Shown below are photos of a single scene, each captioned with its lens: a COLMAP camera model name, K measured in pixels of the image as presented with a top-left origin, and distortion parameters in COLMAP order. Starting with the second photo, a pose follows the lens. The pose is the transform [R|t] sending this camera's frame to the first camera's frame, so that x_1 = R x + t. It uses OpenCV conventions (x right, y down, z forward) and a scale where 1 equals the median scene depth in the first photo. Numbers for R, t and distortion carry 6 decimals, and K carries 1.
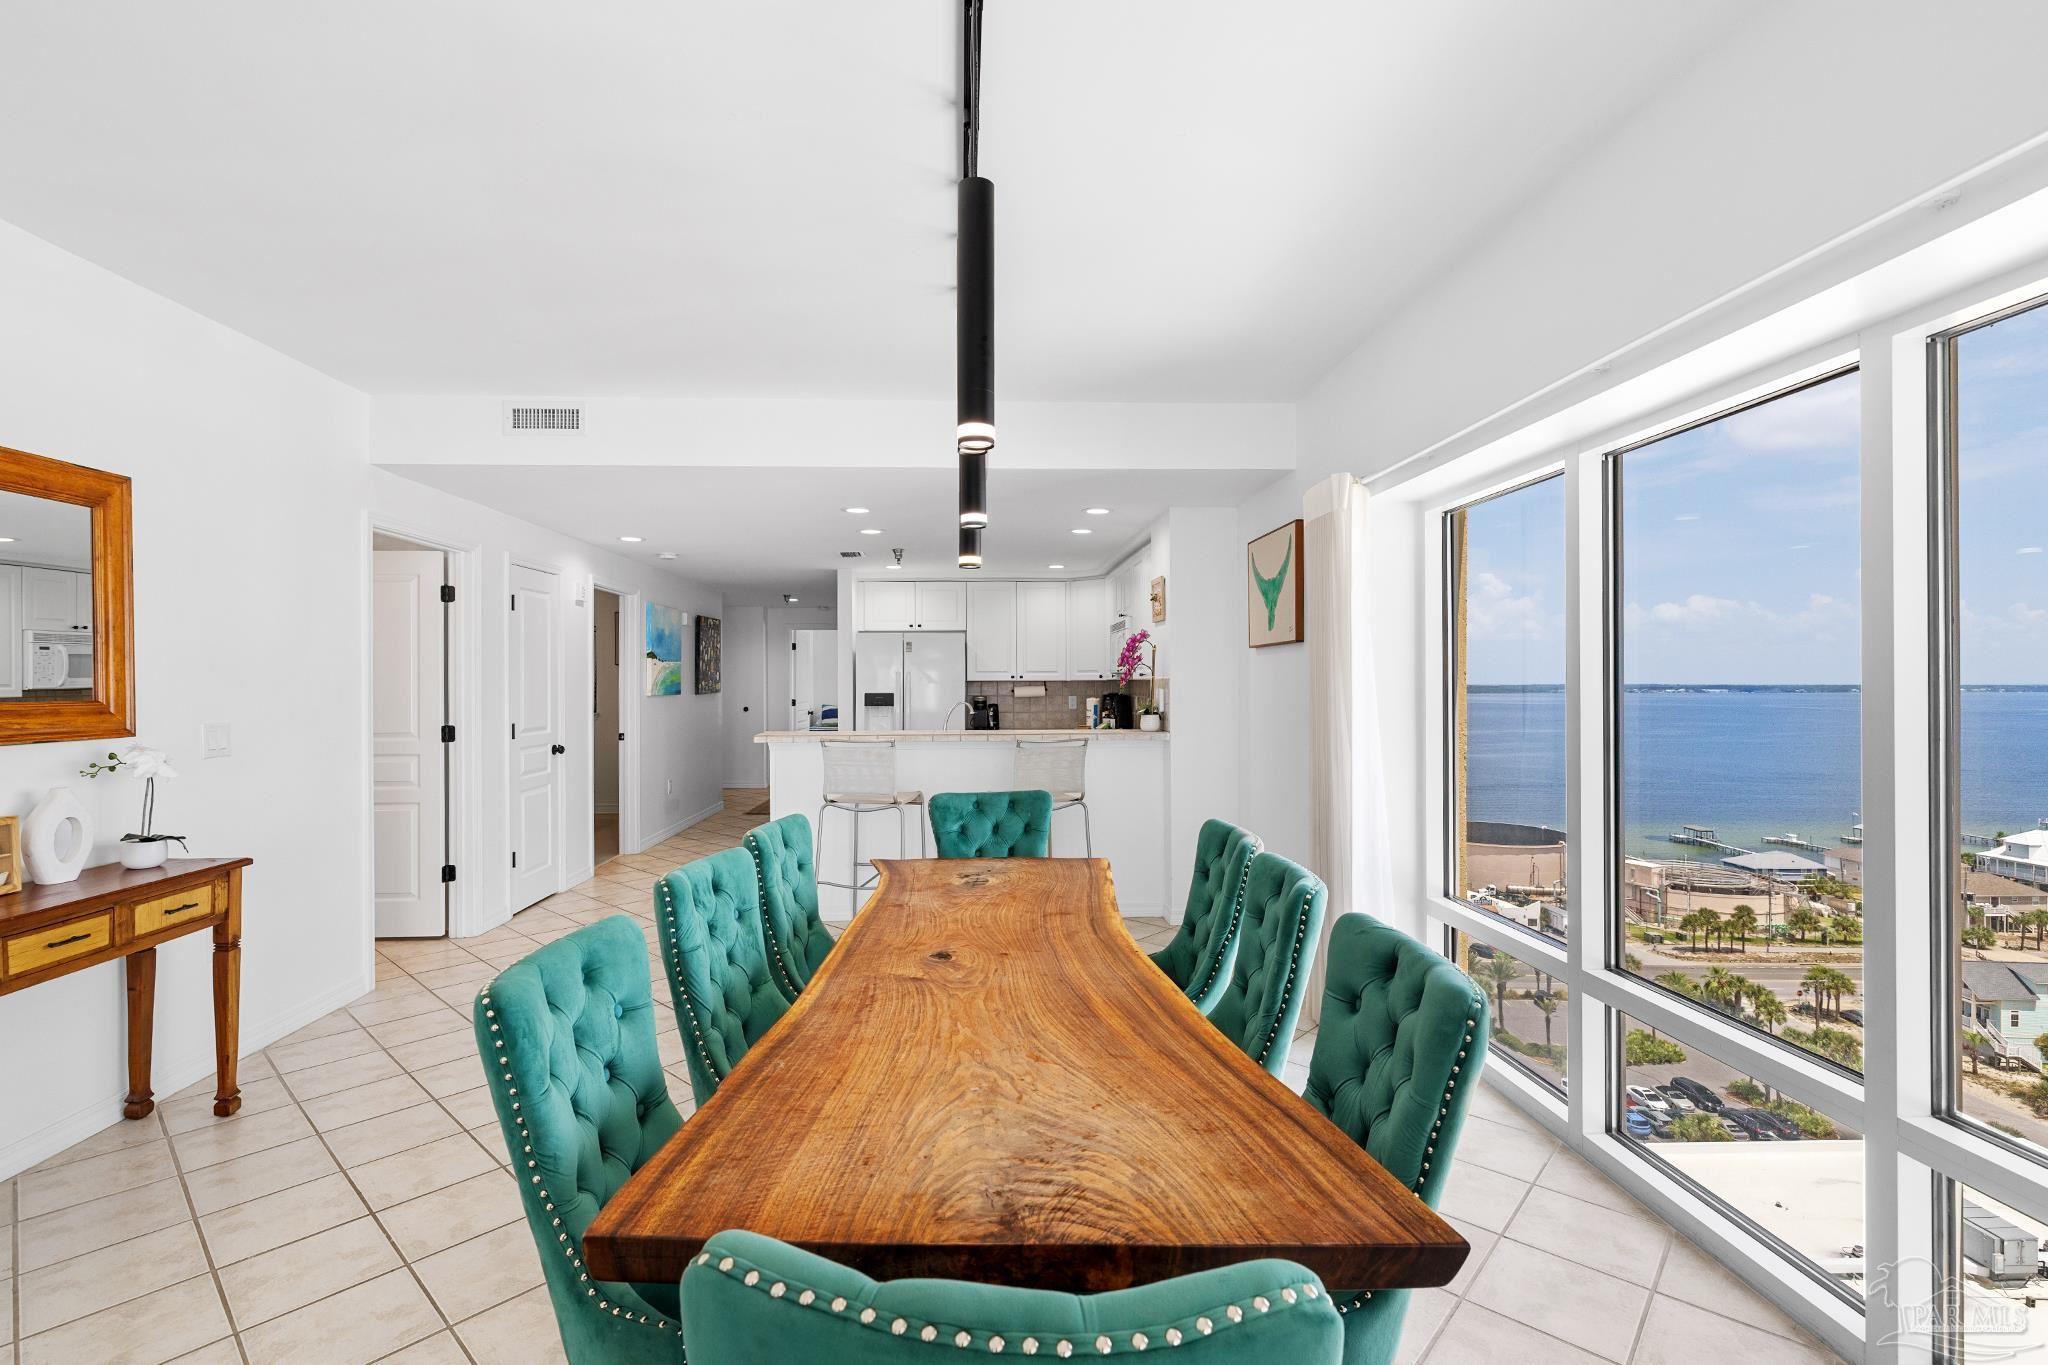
lens RADIAL K [[905.3, 0, 1020.9], [0, 905.3, 678.6], [0, 0, 1]] dist [-0.000024, 0.000068]
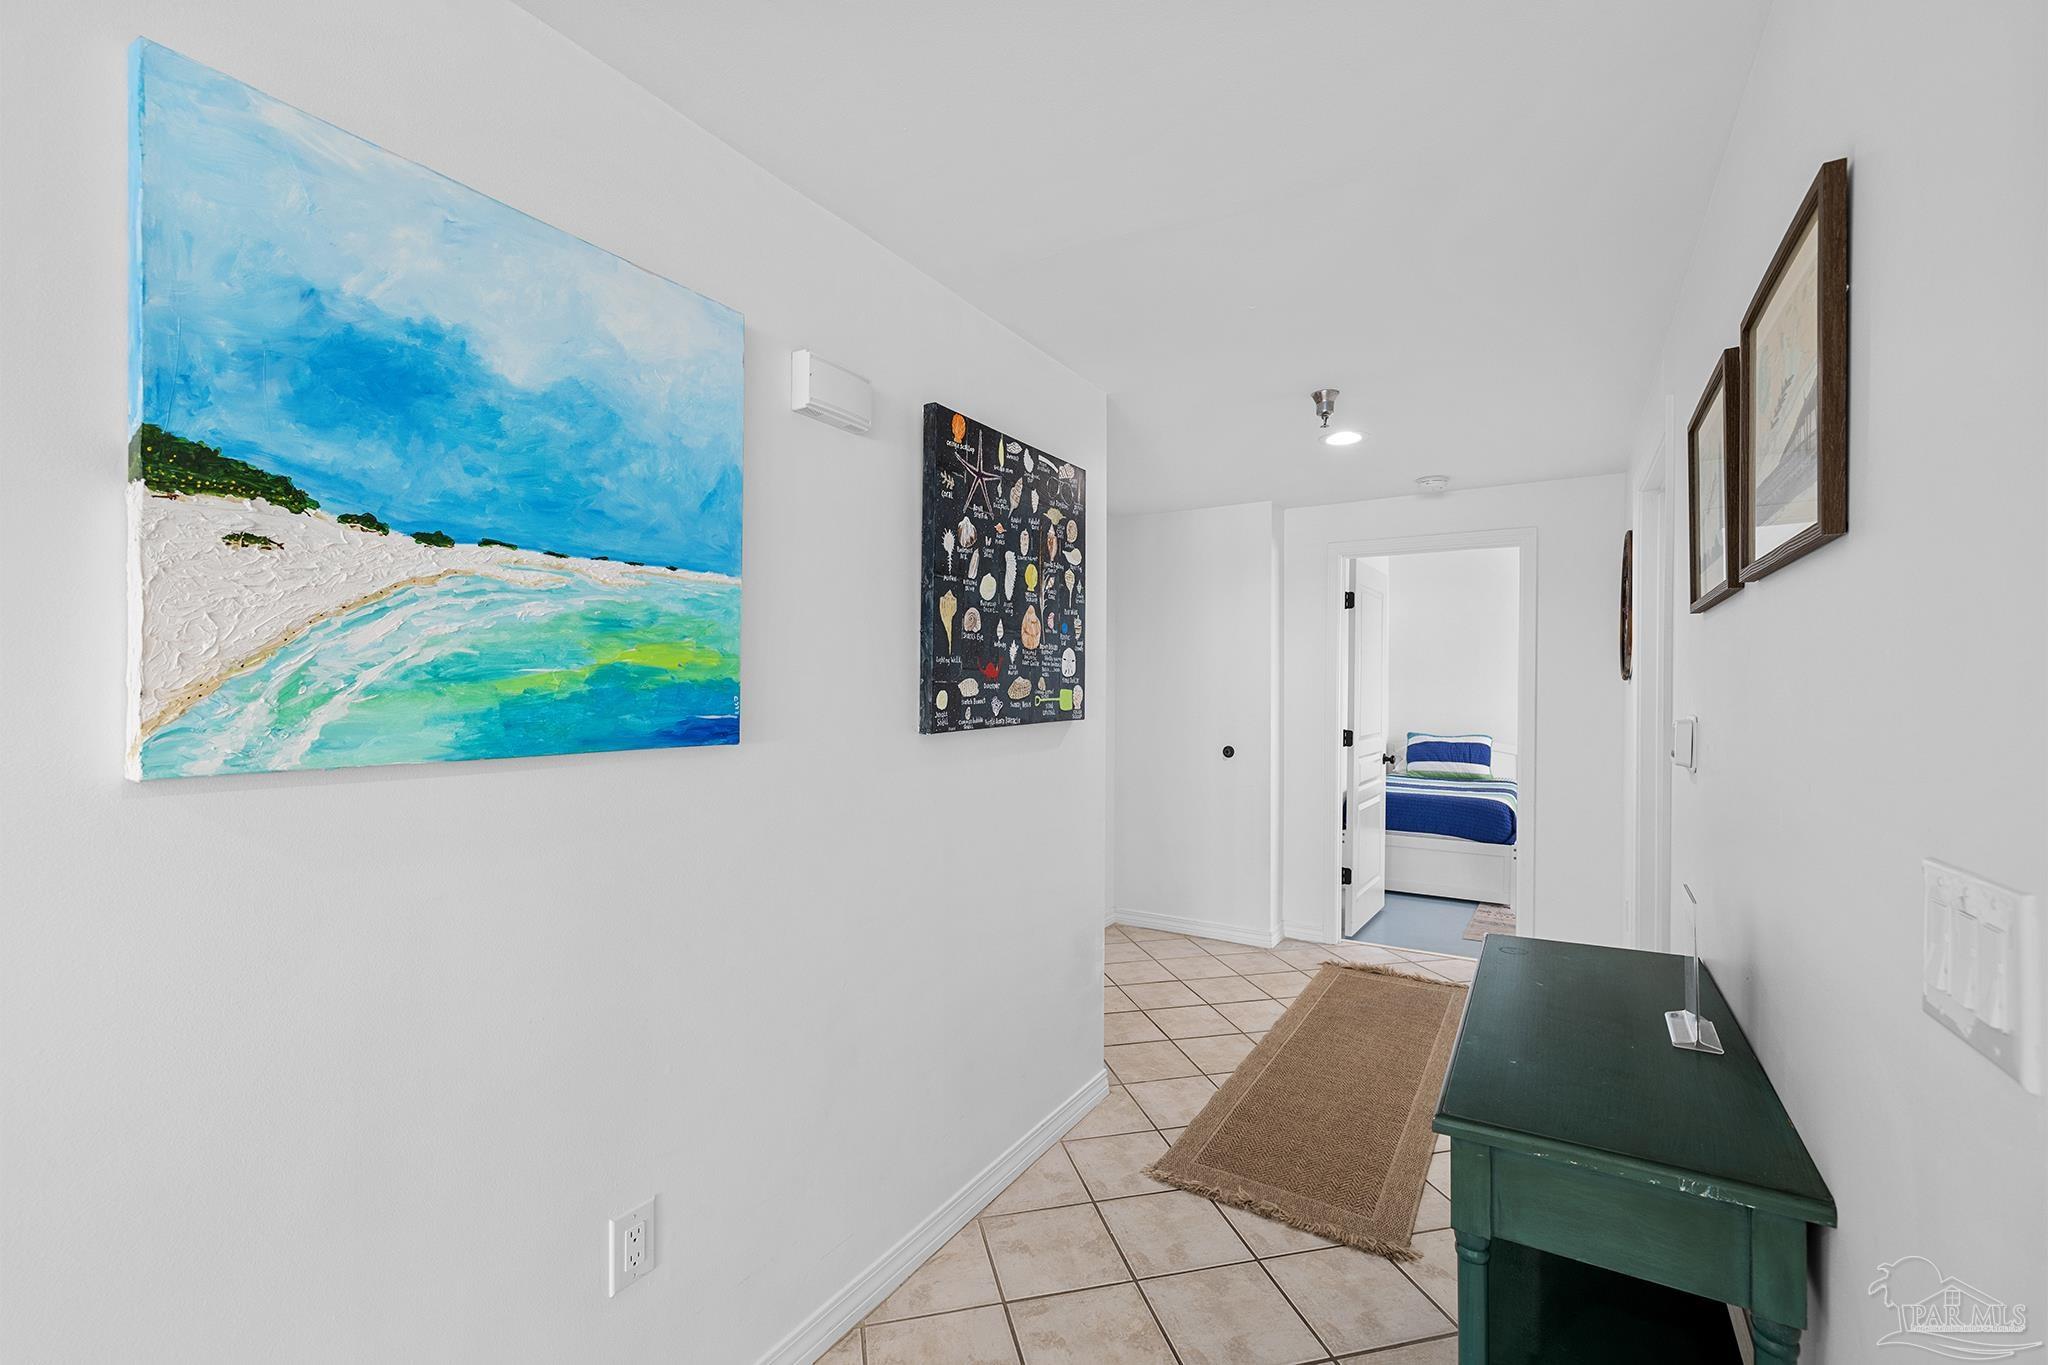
lens RADIAL K [[860.1, 0, 1025.6], [0, 860.1, 684.6], [0, 0, 1]] dist [0.000022, 0.000183]
pose [[0.820669, 0.003377, -0.571394, -0.368618], [-0.003819, 0.999993, 0.000426, 0.007926], [0.571392, 0.001832, 0.820676, 1.483674]]
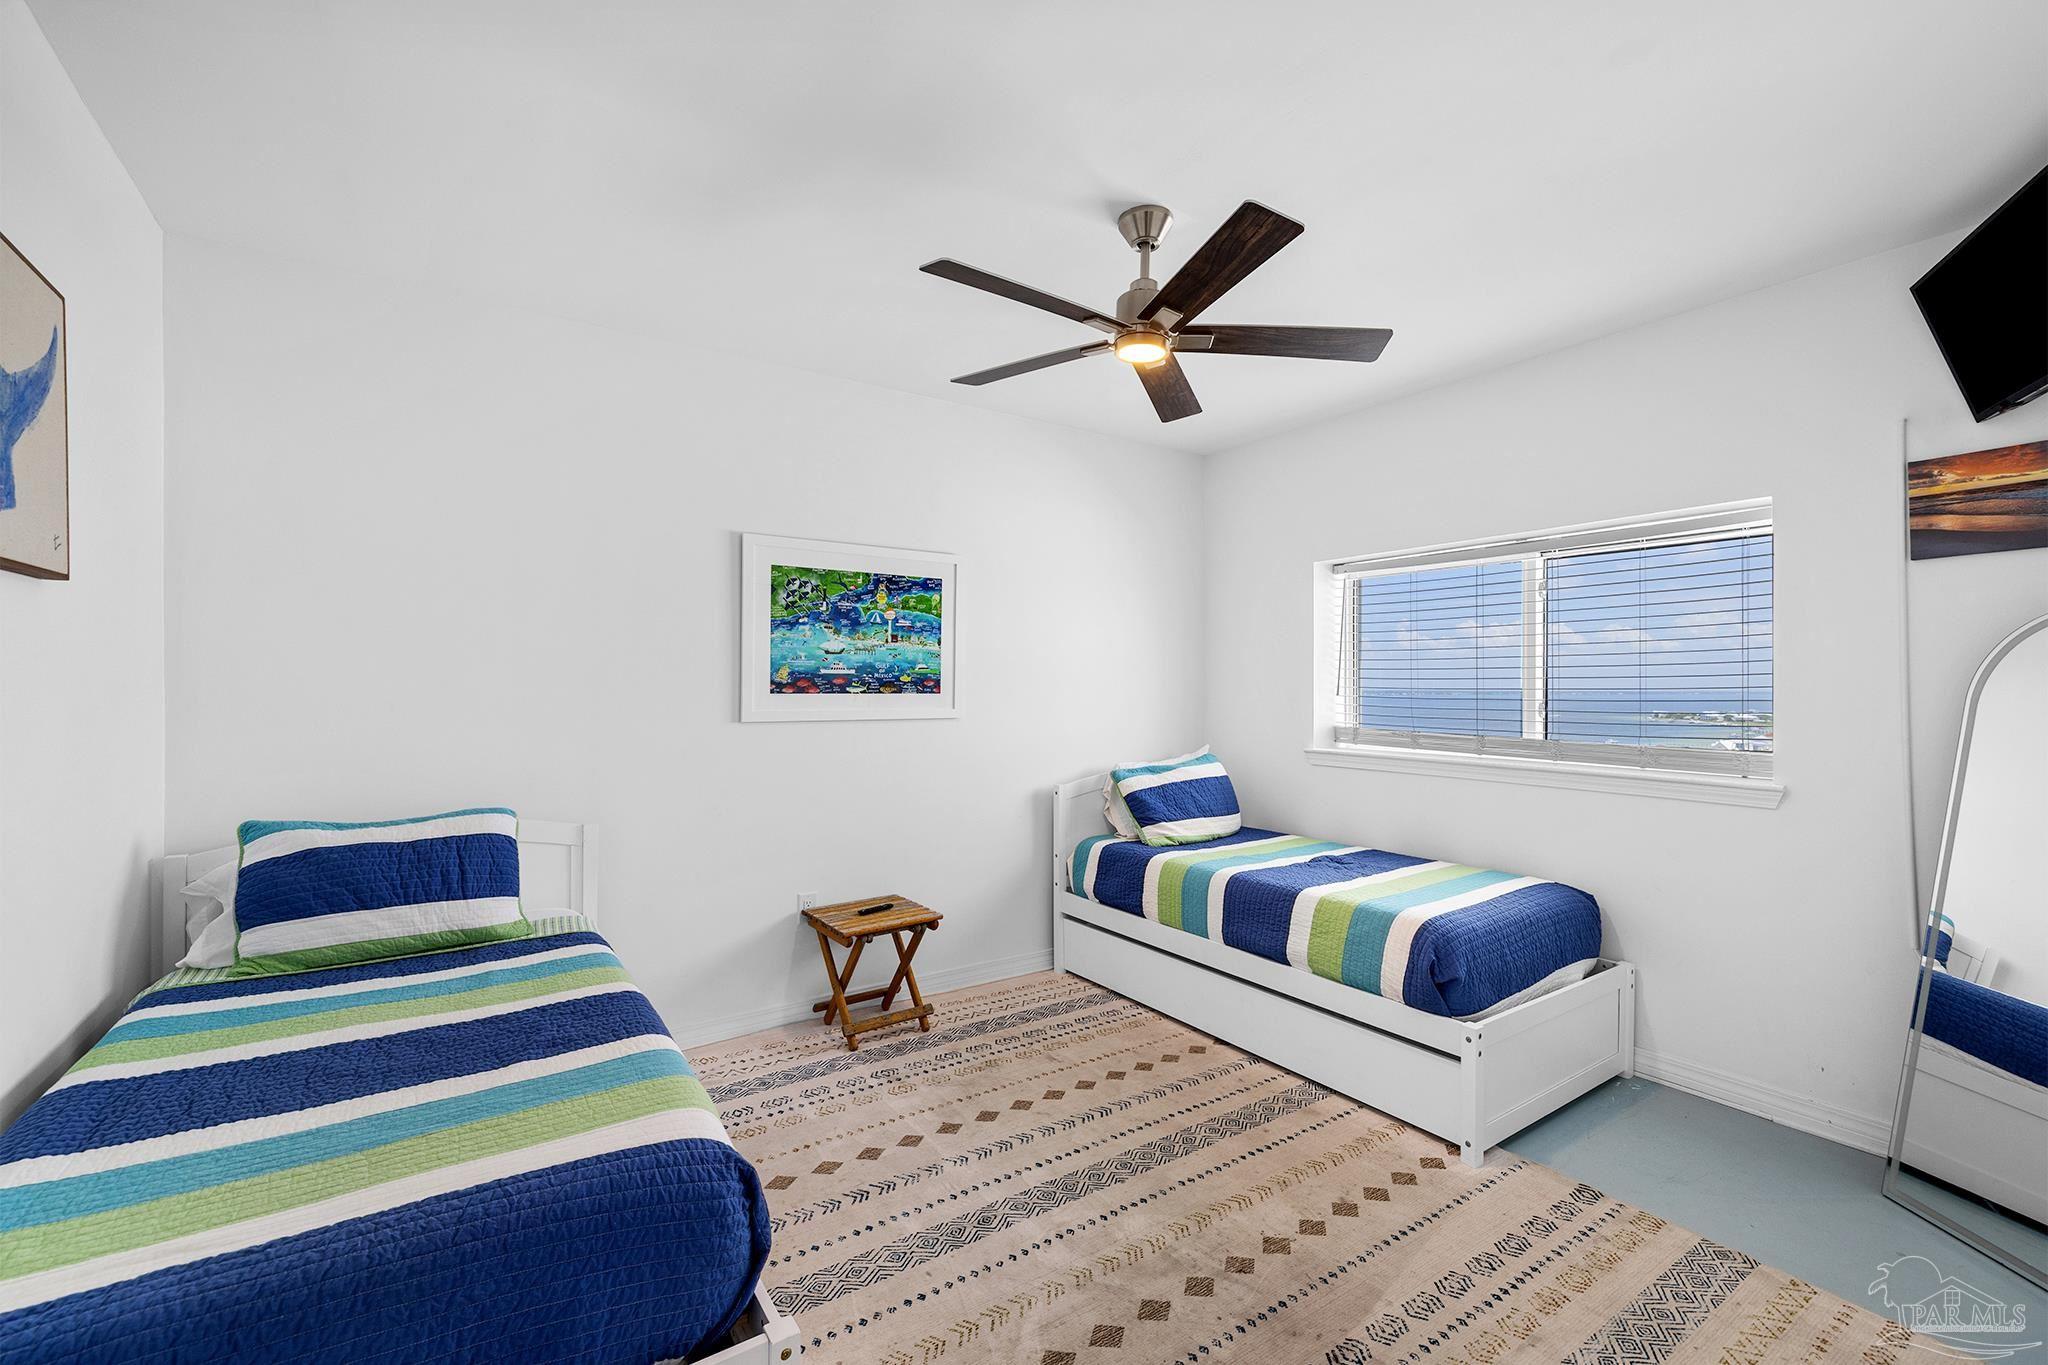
lens RADIAL K [[860.1, 0, 1025.6], [0, 860.1, 684.6], [0, 0, 1]] dist [0.000022, 0.000183]
pose [[0.855426, -0.000182, 0.517925, -0.553068], [-0.001392, 0.999996, 0.002651, 0.011820], [-0.517923, -0.002988, 0.855422, 2.463270]]
